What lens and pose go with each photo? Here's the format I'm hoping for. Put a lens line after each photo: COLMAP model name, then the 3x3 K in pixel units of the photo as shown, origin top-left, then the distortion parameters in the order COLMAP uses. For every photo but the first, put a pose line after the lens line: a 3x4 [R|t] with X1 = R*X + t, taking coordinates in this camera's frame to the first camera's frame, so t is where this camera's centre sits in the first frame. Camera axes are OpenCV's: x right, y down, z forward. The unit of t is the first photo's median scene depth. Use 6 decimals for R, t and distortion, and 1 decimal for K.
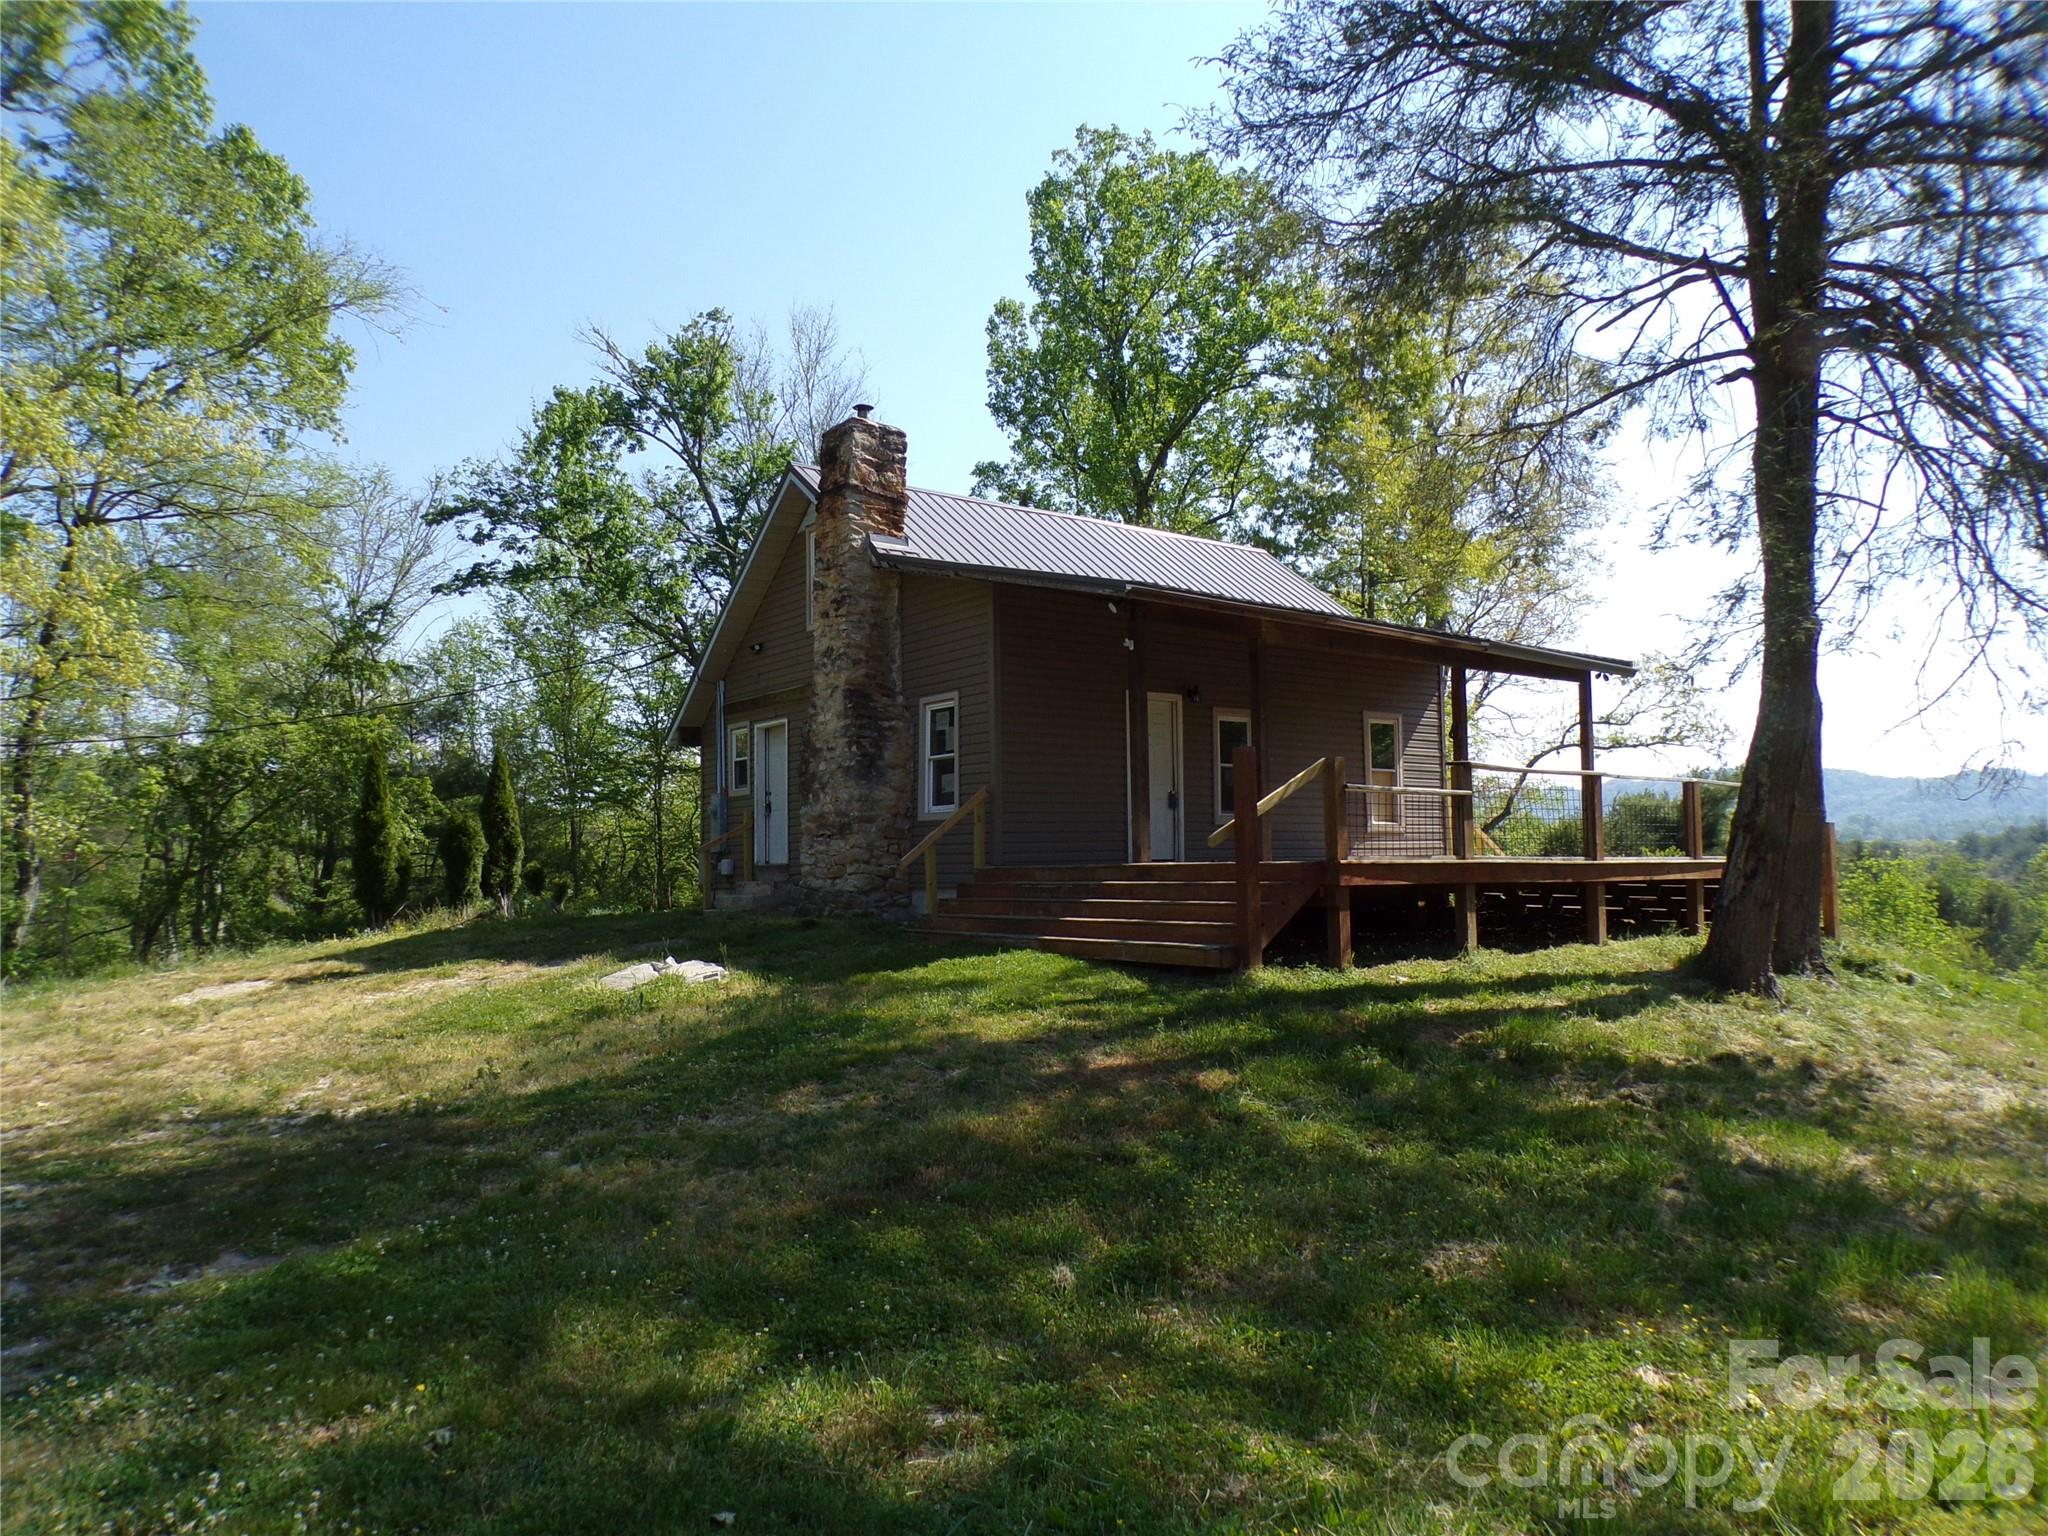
lens RADIAL K [[1414.3, 0, 1021.1], [0, 1414.3, 775.1], [0, 0, 1]] dist [-0.001954, 0.006685]
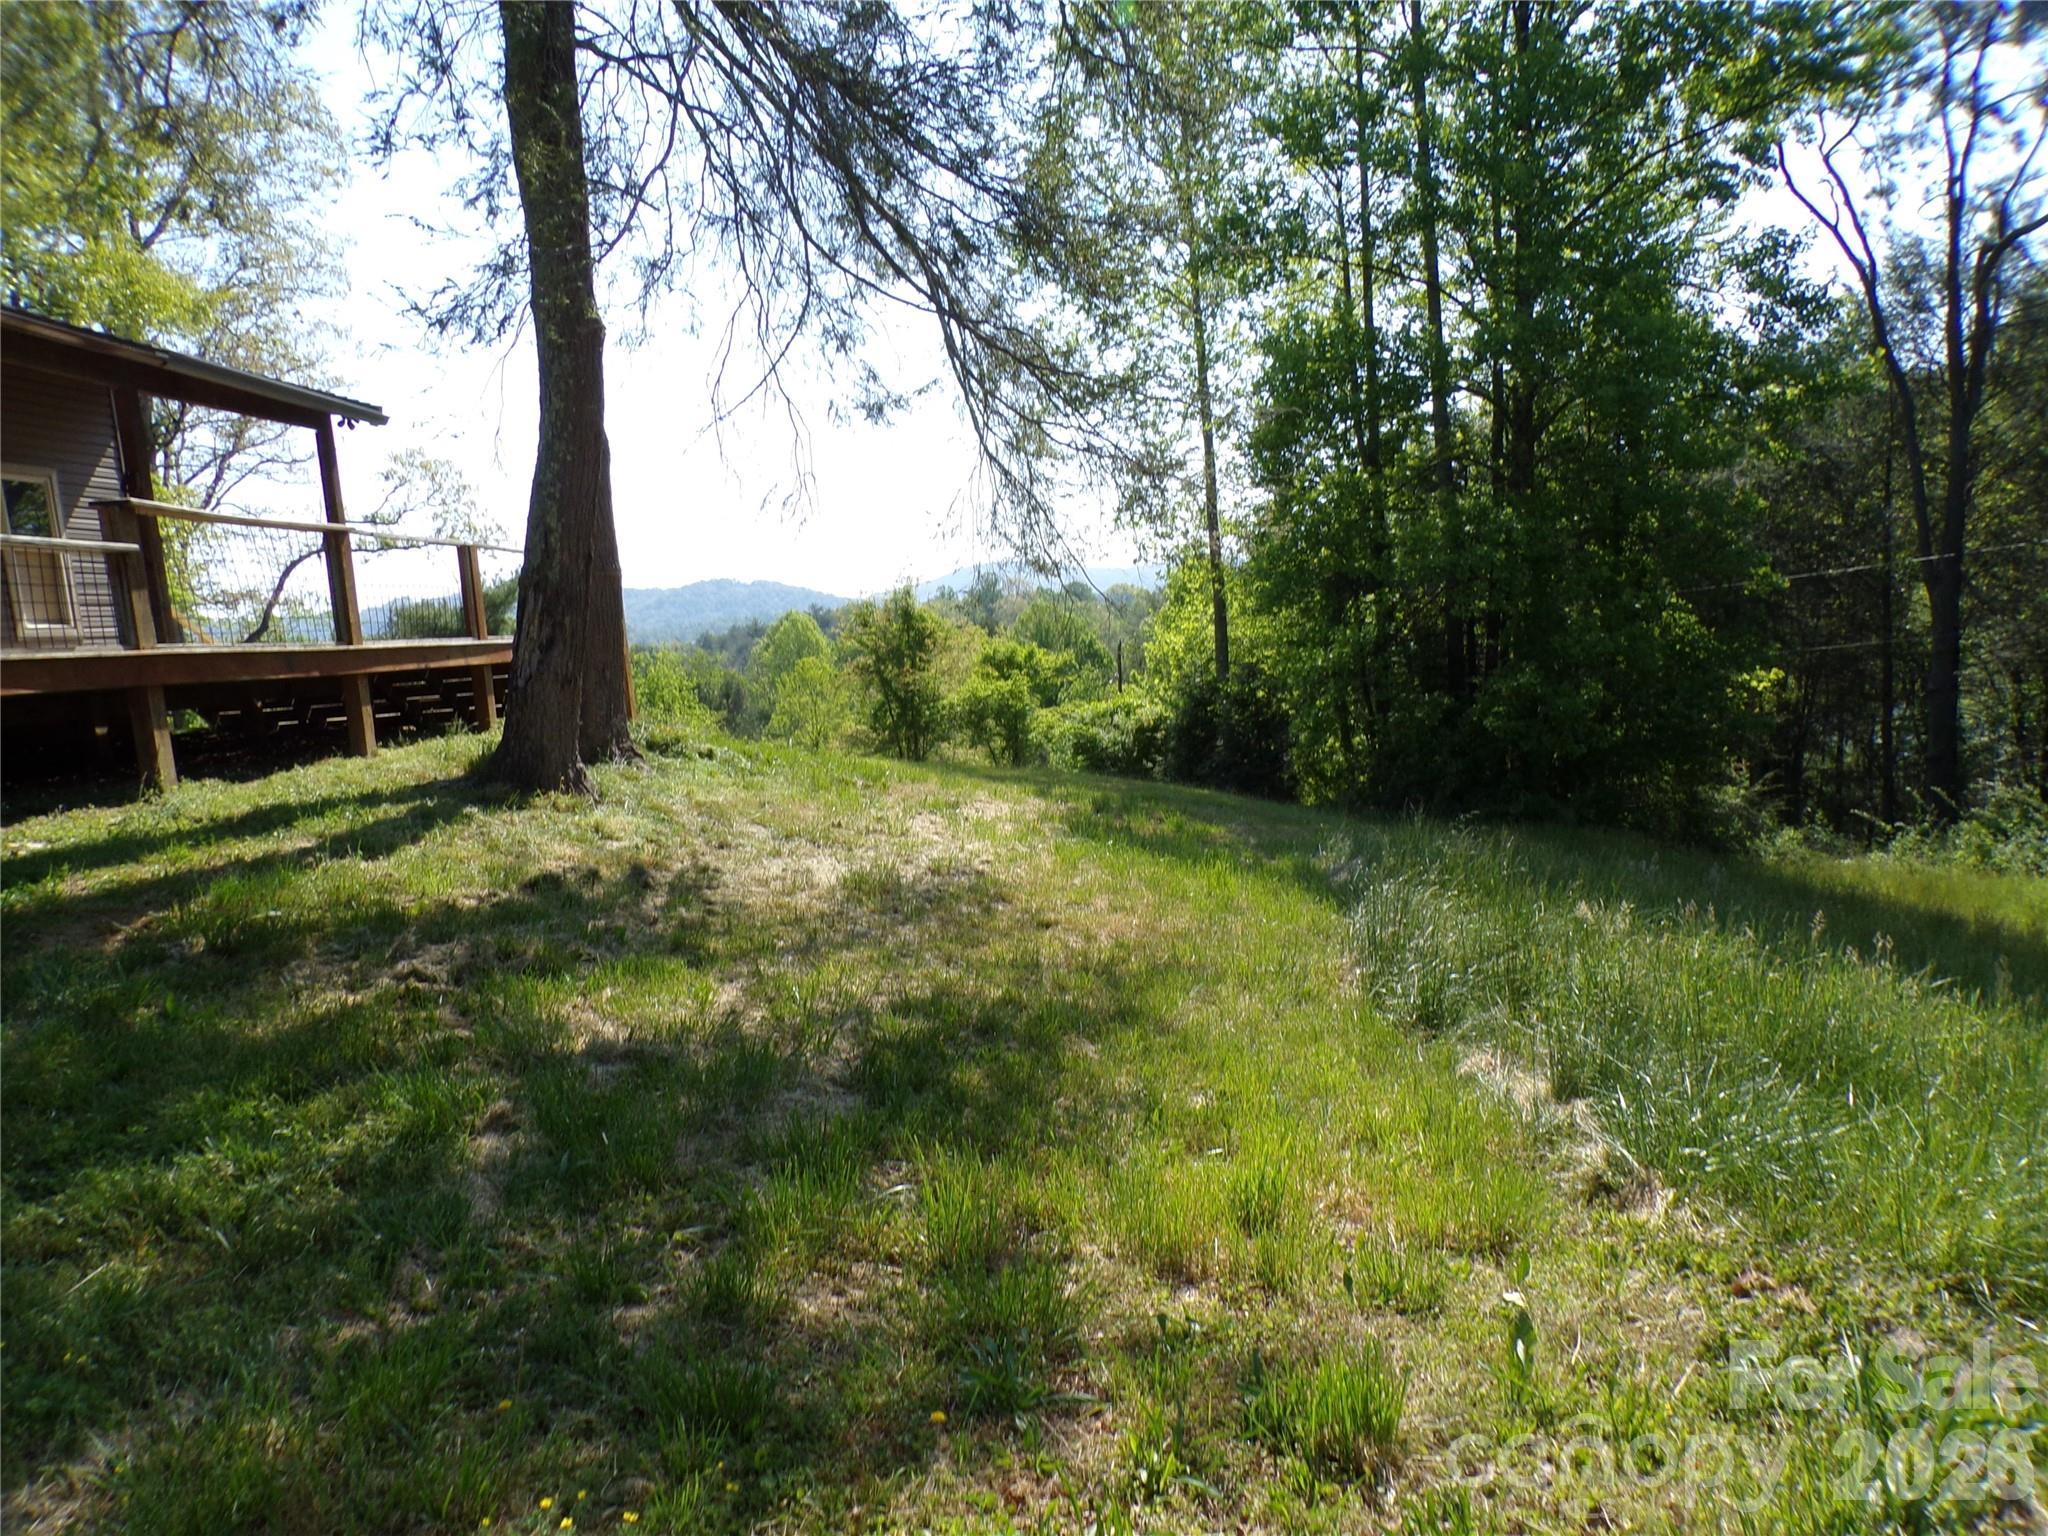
lens RADIAL K [[1400.1, 0, 1033.6], [0, 1400.1, 769.6], [0, 0, 1]] dist [0.003800, 0.003184]
pose [[0.679709, -0.125723, 0.722627, 0.127318], [0.035188, 0.989655, 0.139083, 0.041539], [-0.732637, -0.069108, 0.677102, 0.269803]]
